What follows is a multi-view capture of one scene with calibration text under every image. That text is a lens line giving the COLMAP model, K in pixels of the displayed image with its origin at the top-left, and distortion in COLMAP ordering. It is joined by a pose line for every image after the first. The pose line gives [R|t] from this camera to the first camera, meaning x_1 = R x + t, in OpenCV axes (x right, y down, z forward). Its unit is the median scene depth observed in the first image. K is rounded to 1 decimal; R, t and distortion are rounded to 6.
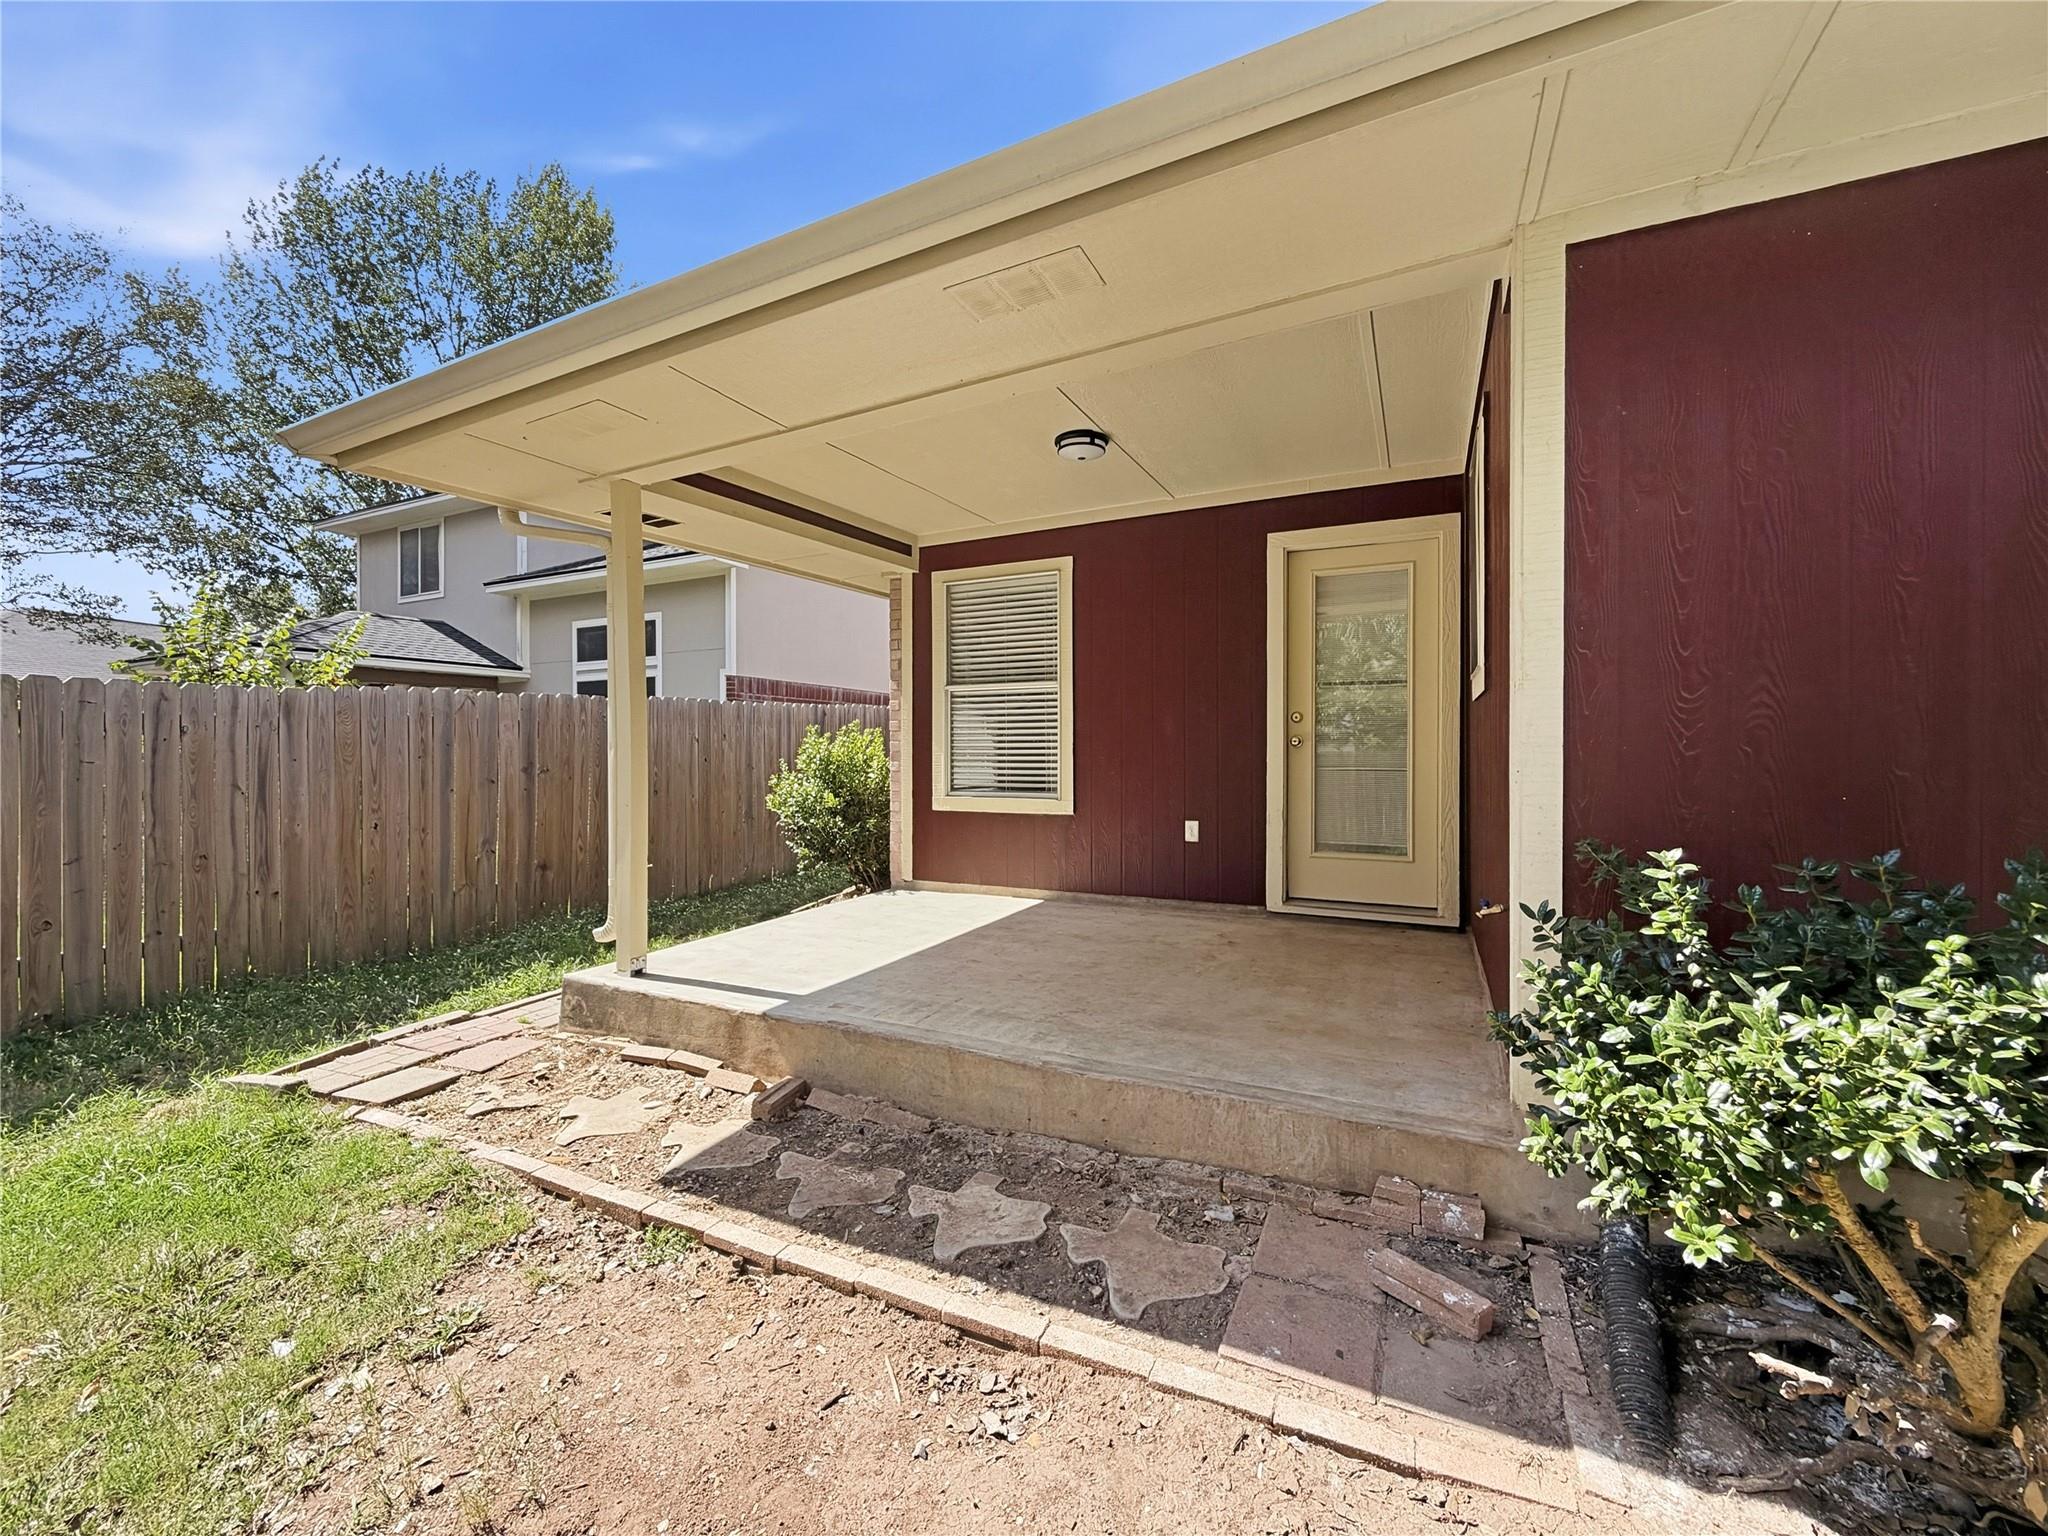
lens RADIAL K [[835.0, 0, 1006.2], [0, 835.0, 763.0], [0, 0, 1]] dist [0.000366, 0.000305]
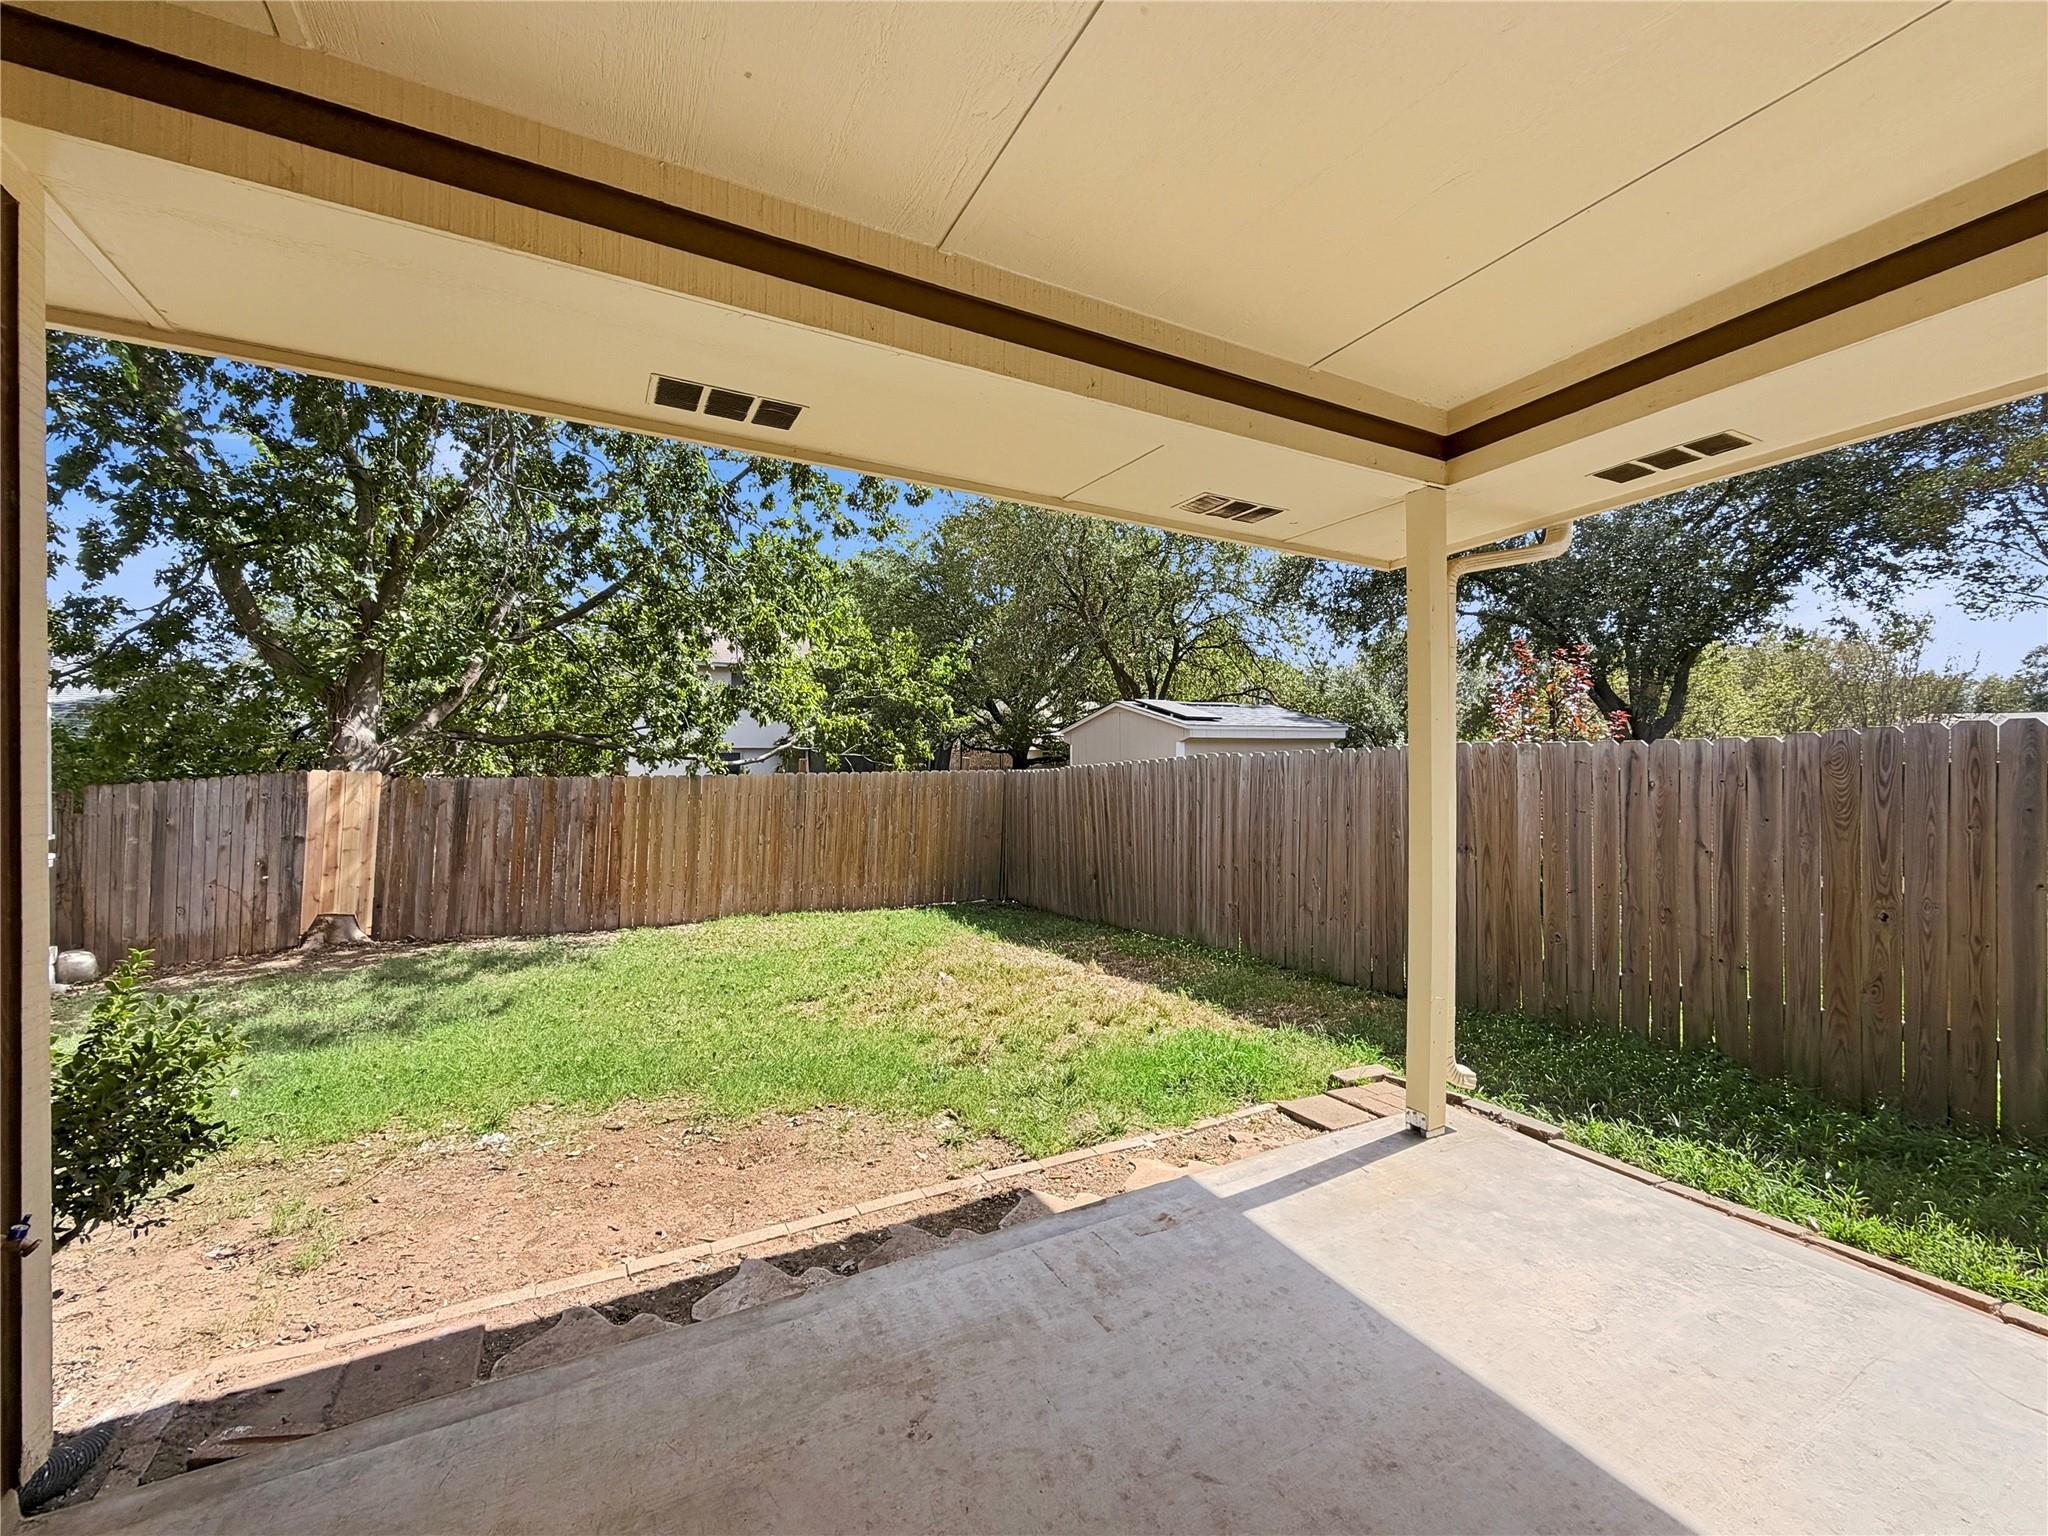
lens RADIAL K [[835.0, 0, 1017.1], [0, 835.0, 777.1], [0, 0, 1]] dist [0.000366, 0.000305]
pose [[-0.585901, 0.025833, -0.809971, 0.313252], [0.000165, 0.999496, 0.031758, -0.079566], [0.810383, 0.018474, -0.585610, 0.928932]]
